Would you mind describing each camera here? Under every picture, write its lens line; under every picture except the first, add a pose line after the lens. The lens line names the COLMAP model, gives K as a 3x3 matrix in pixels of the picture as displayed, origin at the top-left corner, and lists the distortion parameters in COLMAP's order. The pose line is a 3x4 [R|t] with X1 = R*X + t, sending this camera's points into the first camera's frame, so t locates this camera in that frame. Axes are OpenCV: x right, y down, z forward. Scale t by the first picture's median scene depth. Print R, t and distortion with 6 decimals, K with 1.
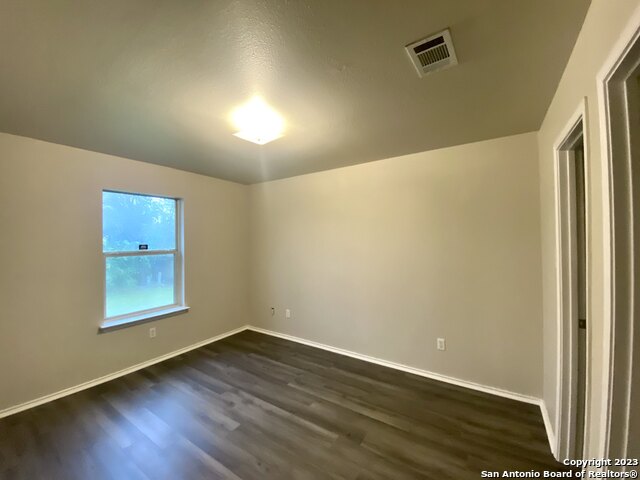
lens RADIAL K [[261.0, 0, 319.6], [0, 261.0, 238.9], [0, 0, 1]] dist [0.037713, -0.026450]
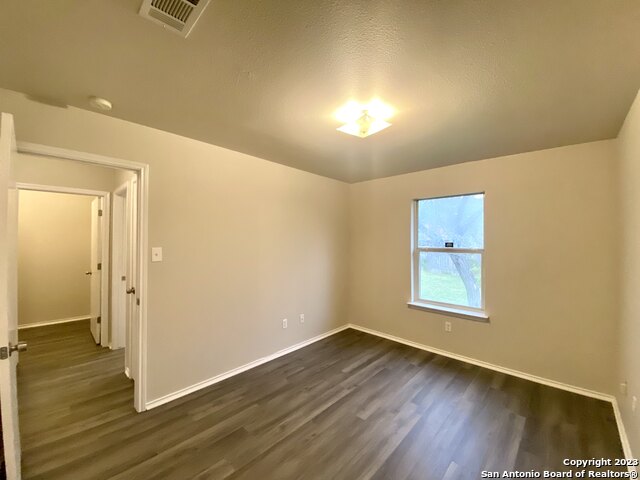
lens RADIAL K [[261.0, 0, 319.6], [0, 261.0, 238.9], [0, 0, 1]] dist [0.037713, -0.026450]
pose [[-0.179775, 0.002859, -0.983704, 0.518765], [-0.001003, 0.999995, 0.003090, 0.003822], [0.983707, 0.001542, -0.179771, 0.723150]]
